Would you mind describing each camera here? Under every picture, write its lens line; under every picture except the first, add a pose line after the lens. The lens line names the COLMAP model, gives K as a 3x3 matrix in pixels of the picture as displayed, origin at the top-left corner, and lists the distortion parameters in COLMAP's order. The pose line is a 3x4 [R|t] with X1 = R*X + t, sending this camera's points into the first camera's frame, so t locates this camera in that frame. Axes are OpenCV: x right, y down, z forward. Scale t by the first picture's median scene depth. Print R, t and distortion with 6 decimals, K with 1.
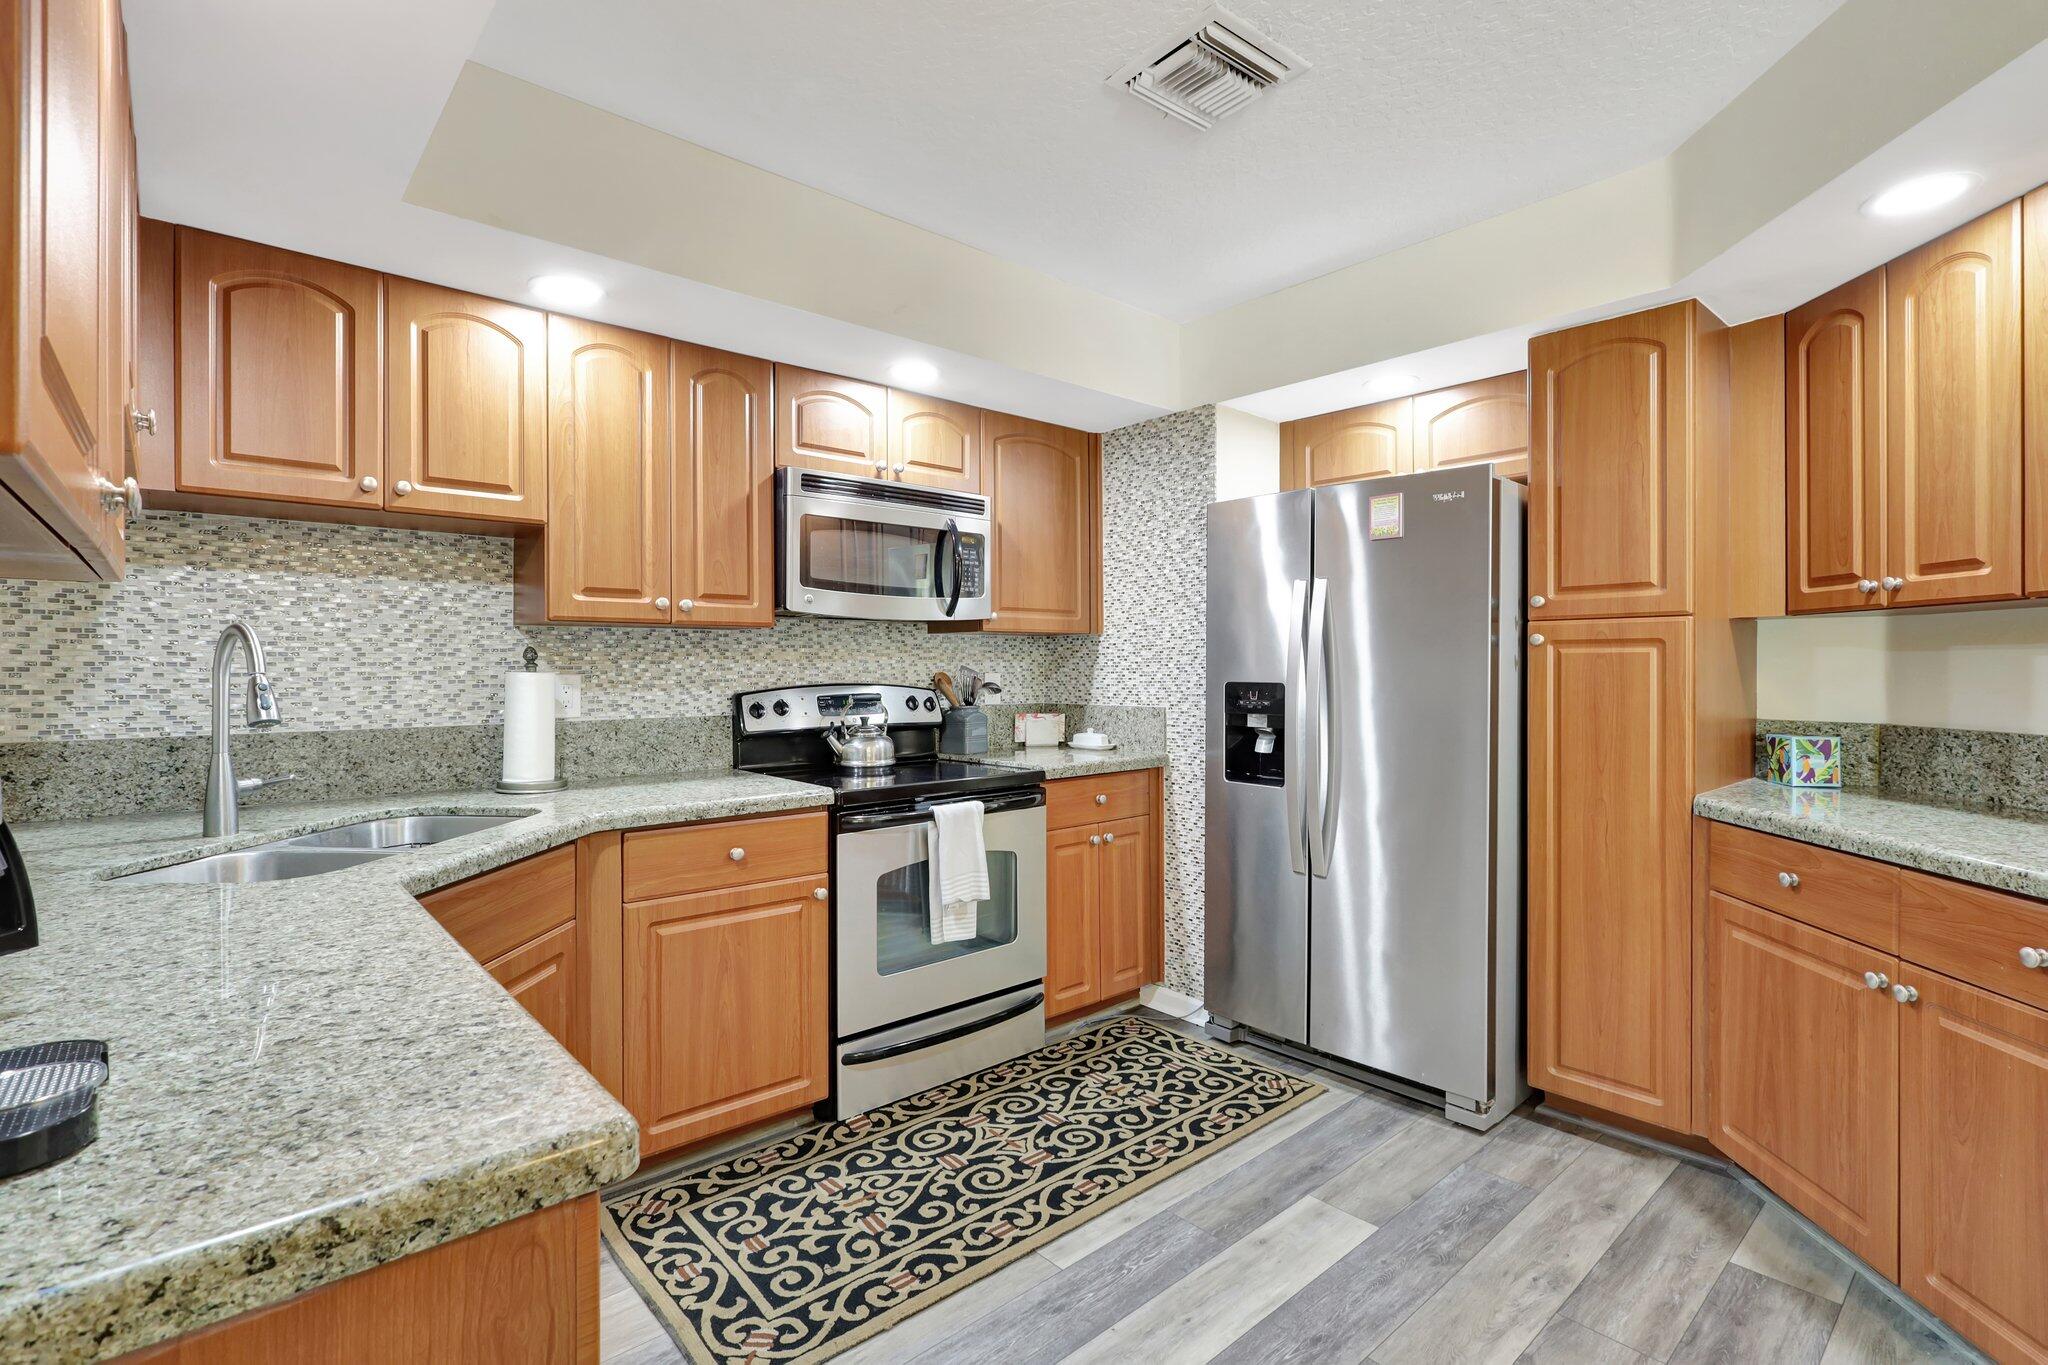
lens RADIAL K [[944.4, 0, 1021.8], [0, 944.4, 666.7], [0, 0, 1]] dist [-0.000621, 0.000807]
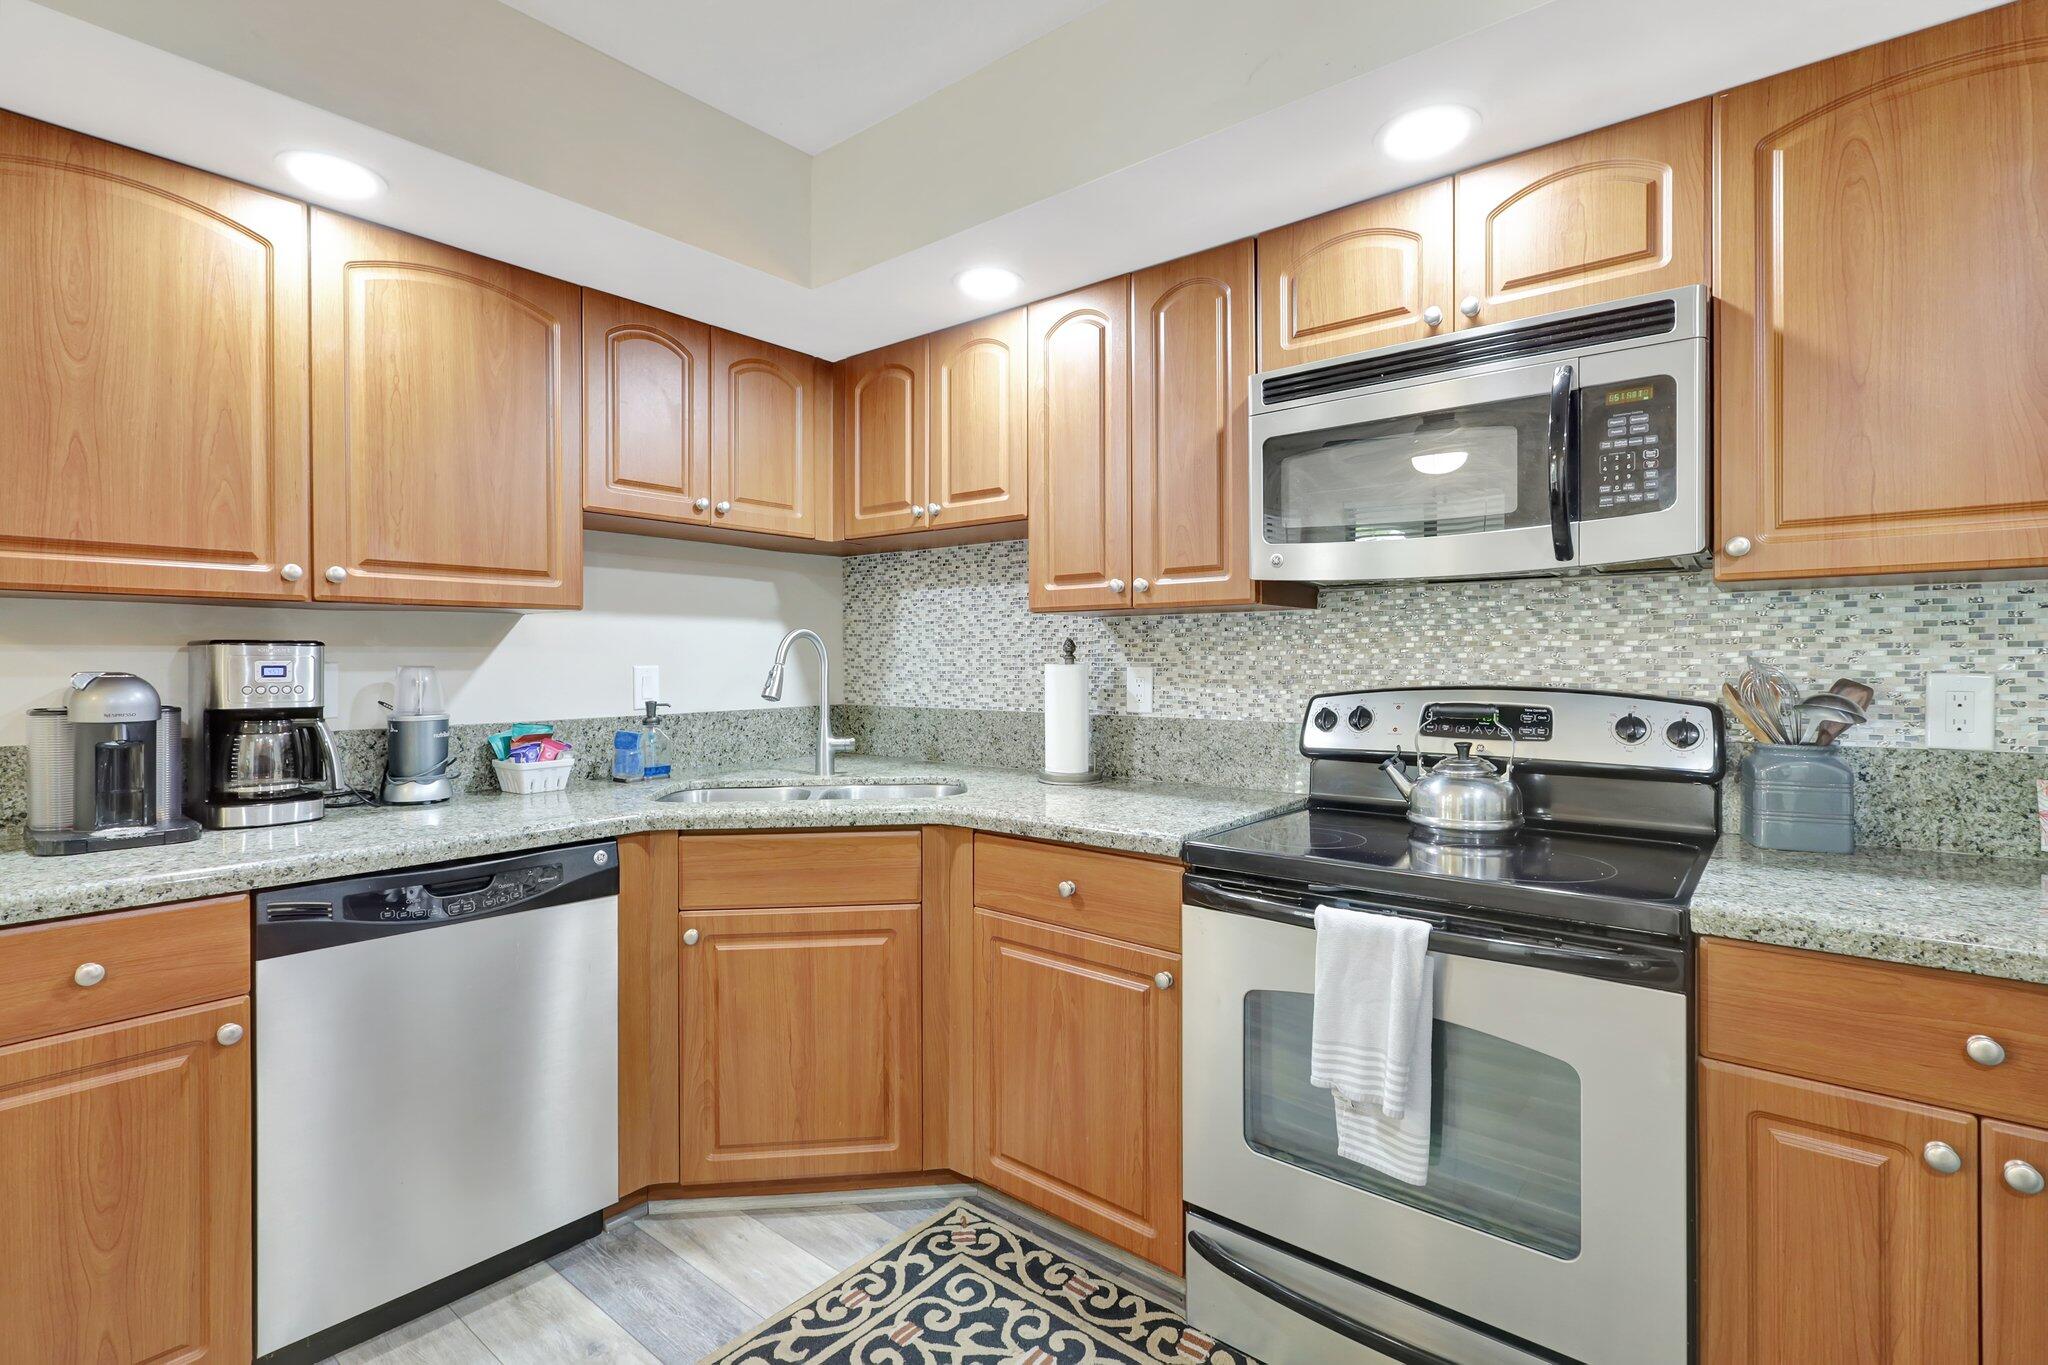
lens RADIAL K [[944.4, 0, 1021.8], [0, 944.4, 666.7], [0, 0, 1]] dist [-0.000621, 0.000807]
pose [[0.165574, 0.008746, -0.986159, 0.457042], [-0.000323, 0.999961, 0.008814, -0.000300], [0.986197, -0.001141, 0.165570, 0.767351]]
